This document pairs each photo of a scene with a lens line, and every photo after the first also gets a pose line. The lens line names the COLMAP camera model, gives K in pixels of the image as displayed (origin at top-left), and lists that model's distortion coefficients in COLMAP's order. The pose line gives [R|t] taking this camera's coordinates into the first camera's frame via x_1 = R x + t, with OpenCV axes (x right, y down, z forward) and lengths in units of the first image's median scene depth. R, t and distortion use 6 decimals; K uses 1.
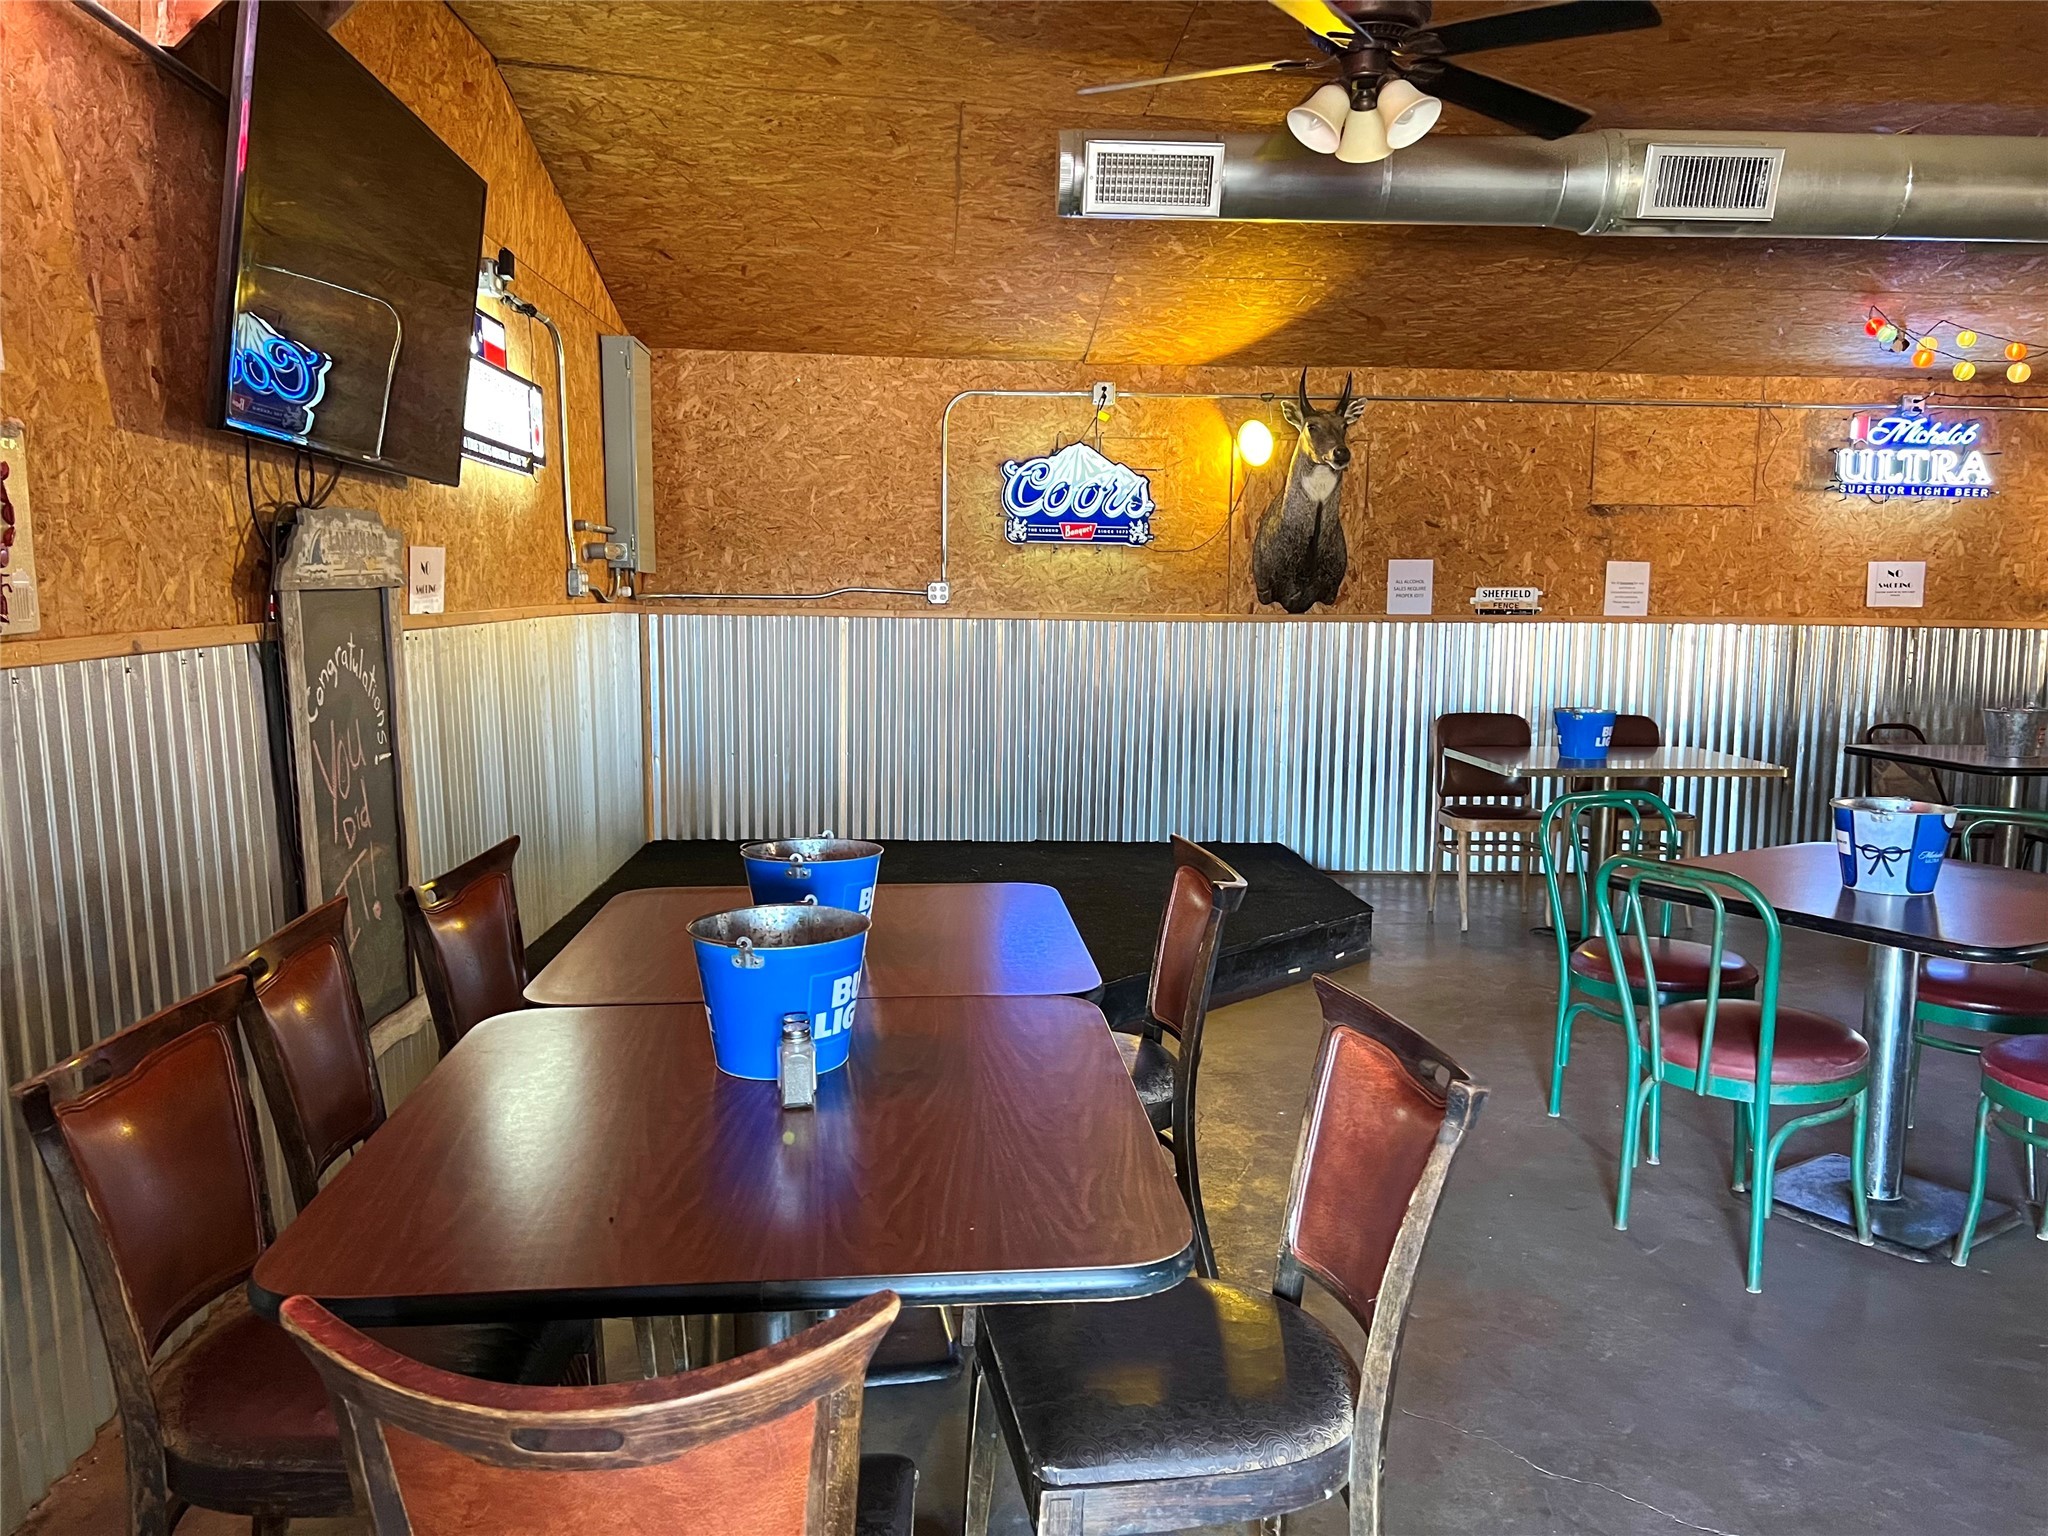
lens RADIAL K [[1539.1, 0, 1018.6], [0, 1539.1, 787.2], [0, 0, 1]] dist [0.062480, -0.072219]
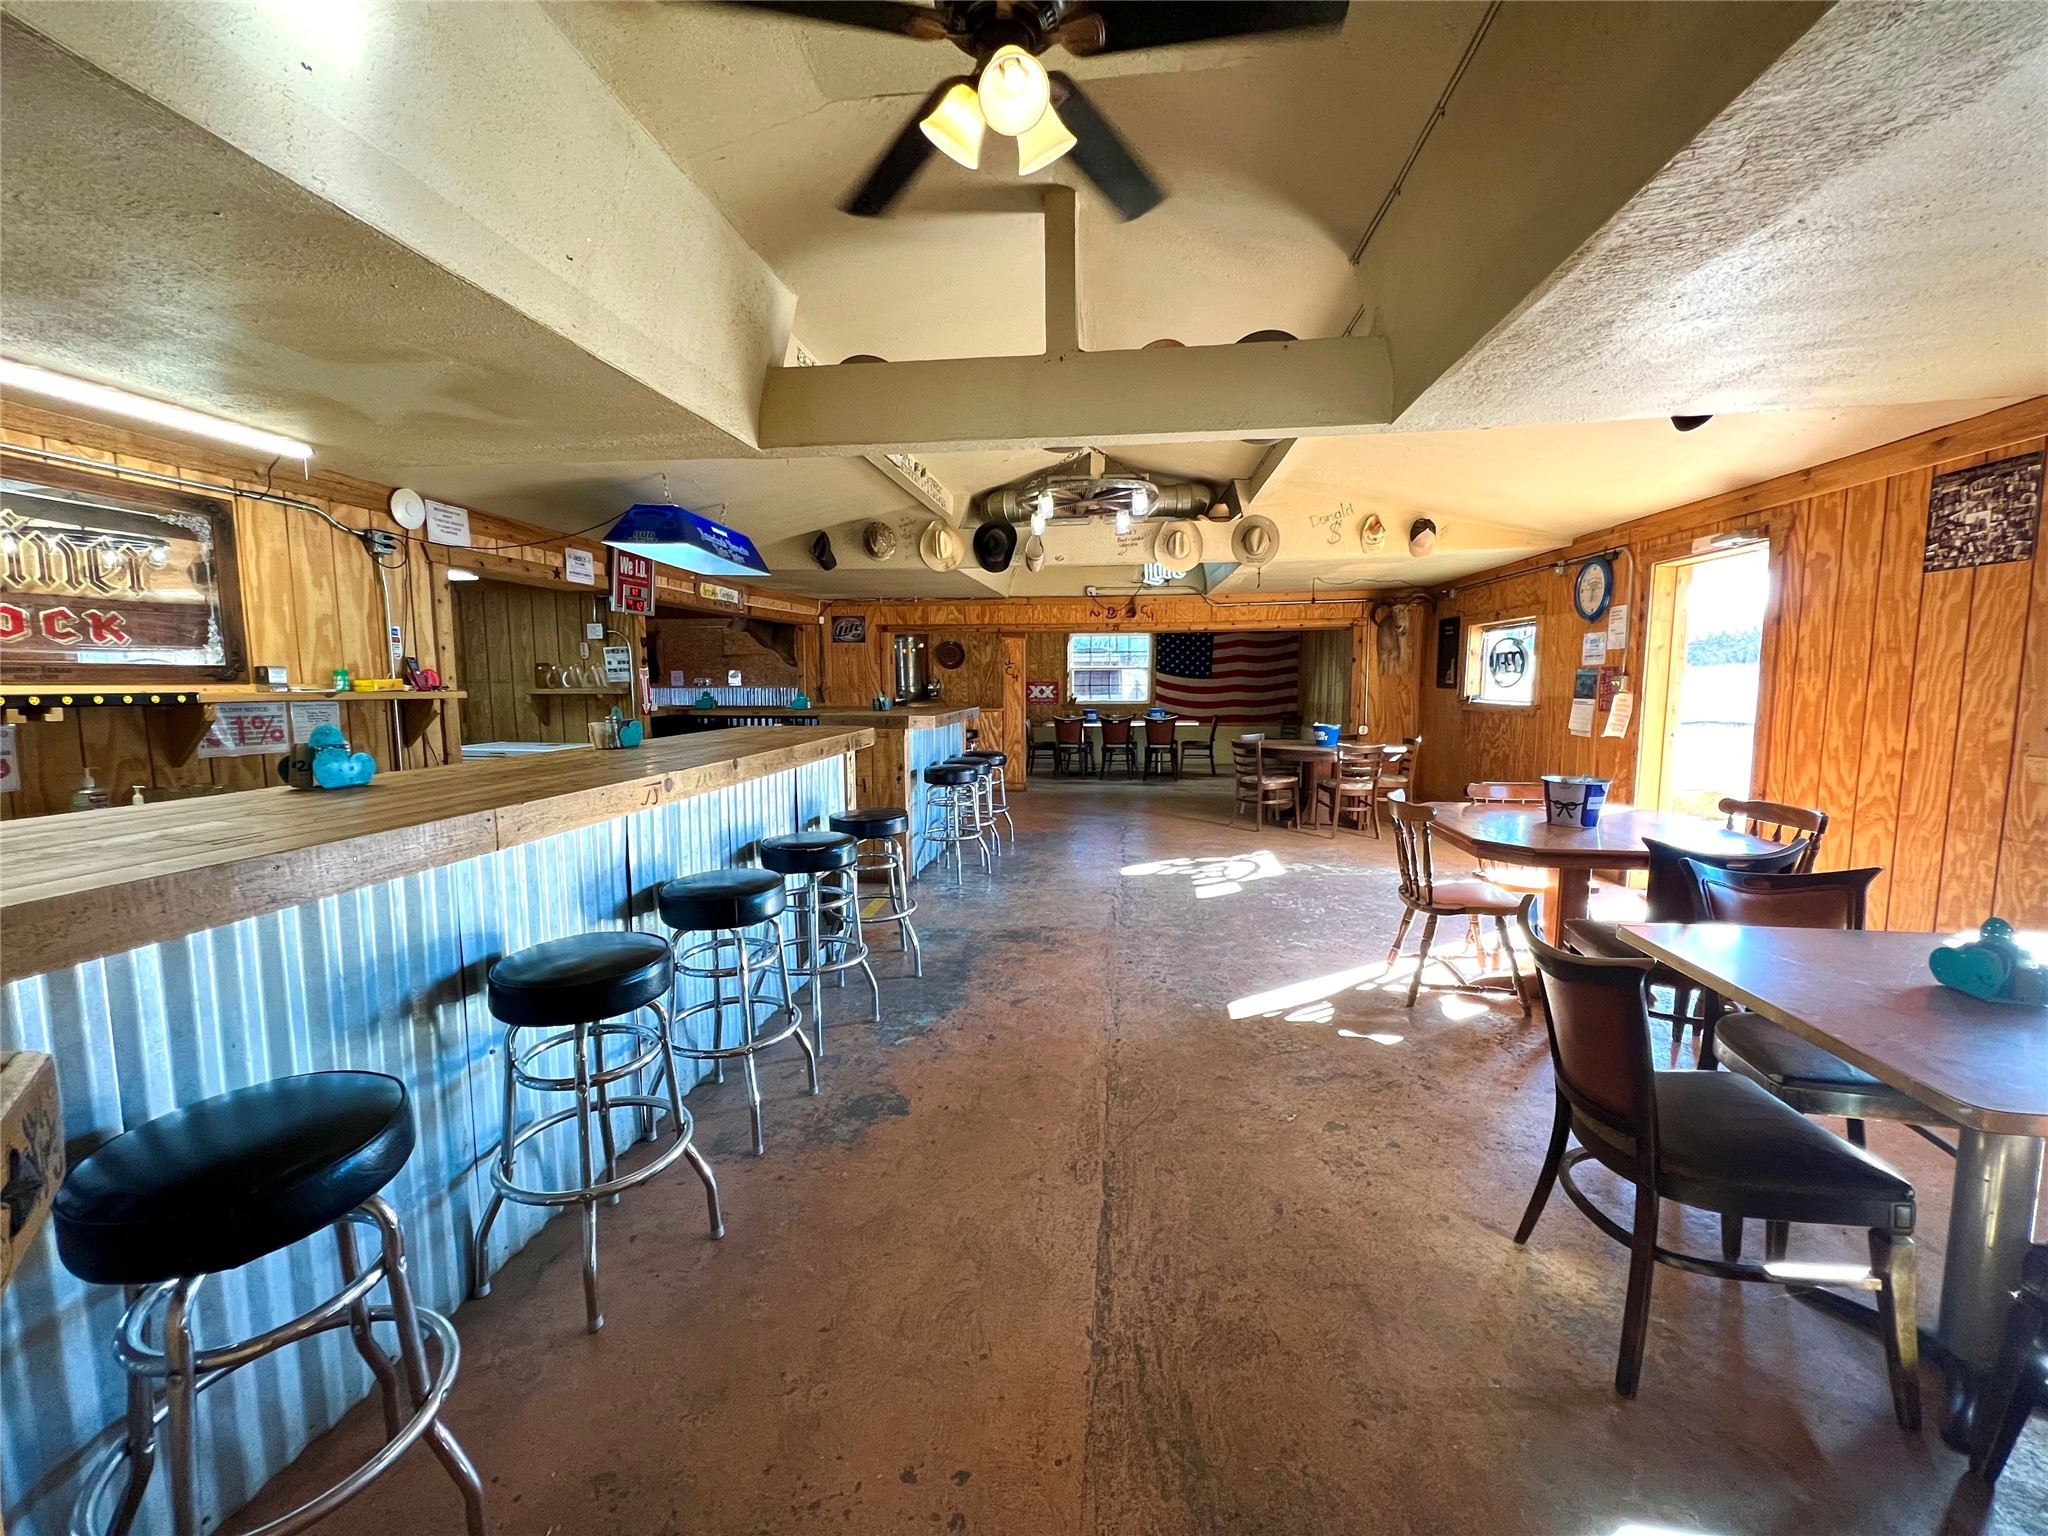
lens RADIAL K [[818.6, 0, 1008.2], [0, 818.6, 766.2], [0, 0, 1]] dist [0.000428, 0.000470]
pose [[0.978936, 0.005176, -0.204103, 1.445932], [-0.009126, 0.999789, -0.018414, 0.109991], [0.203964, 0.019889, 0.978776, -0.736994]]
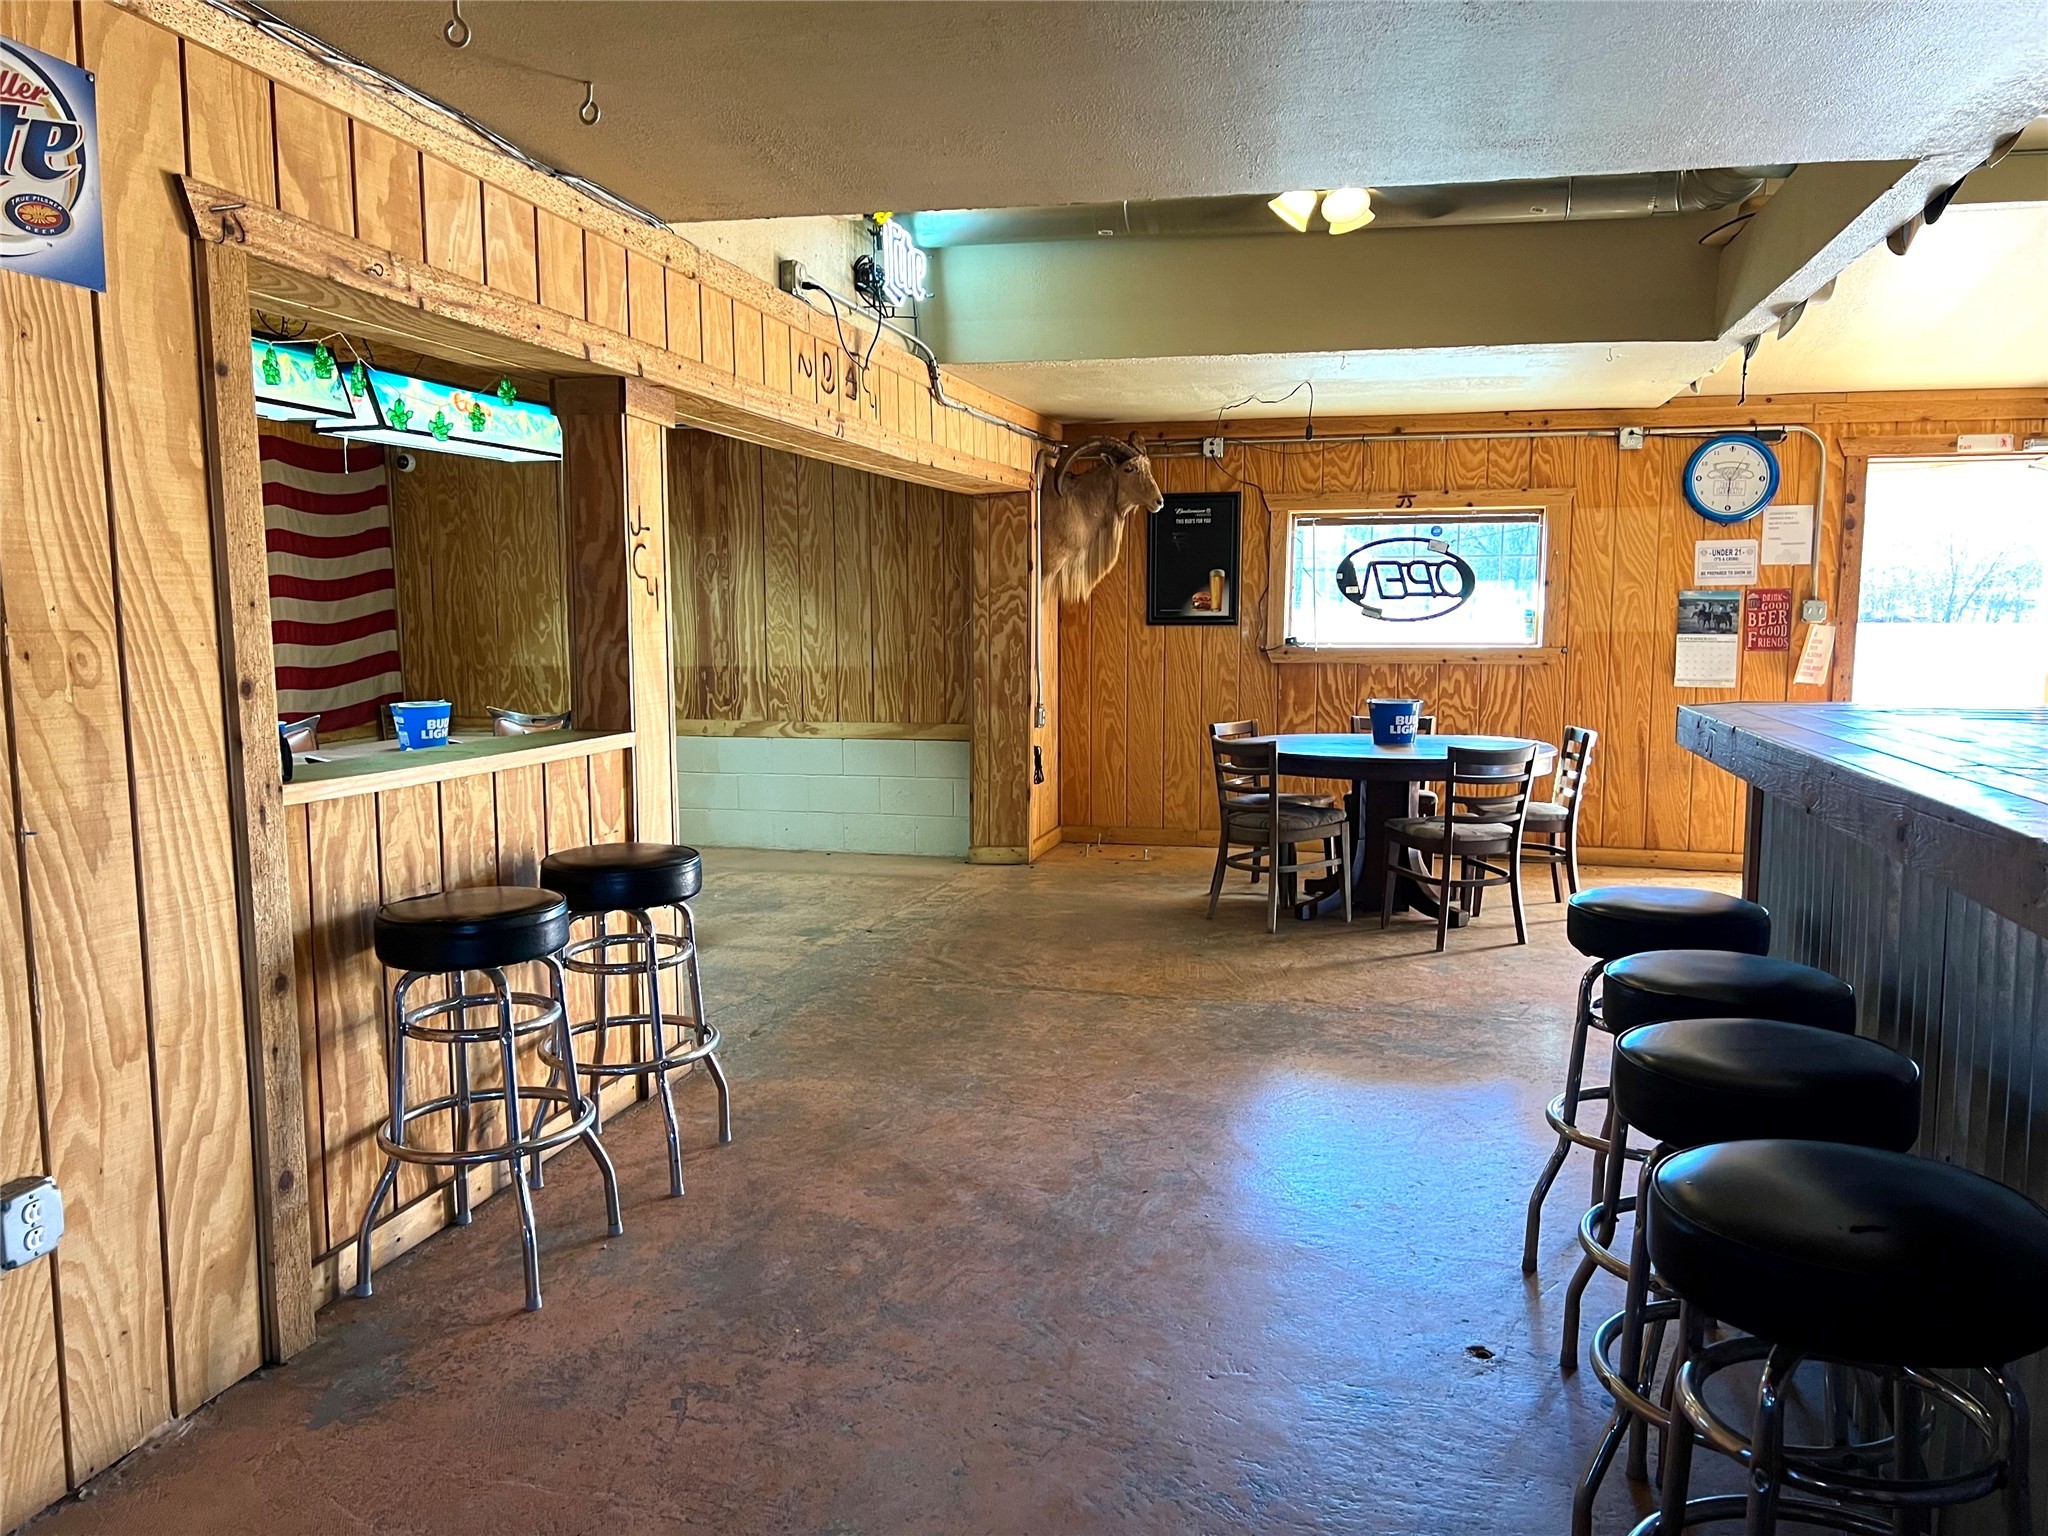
lens RADIAL K [[1547.6, 0, 1017.9], [0, 1547.6, 799.8], [0, 0, 1]] dist [0.056313, -0.069735]
pose [[0.314351, -0.126936, 0.940782, 0.679582], [0.123559, 0.988061, 0.092029, -0.021004], [-0.941231, 0.087312, 0.326282, 0.259288]]
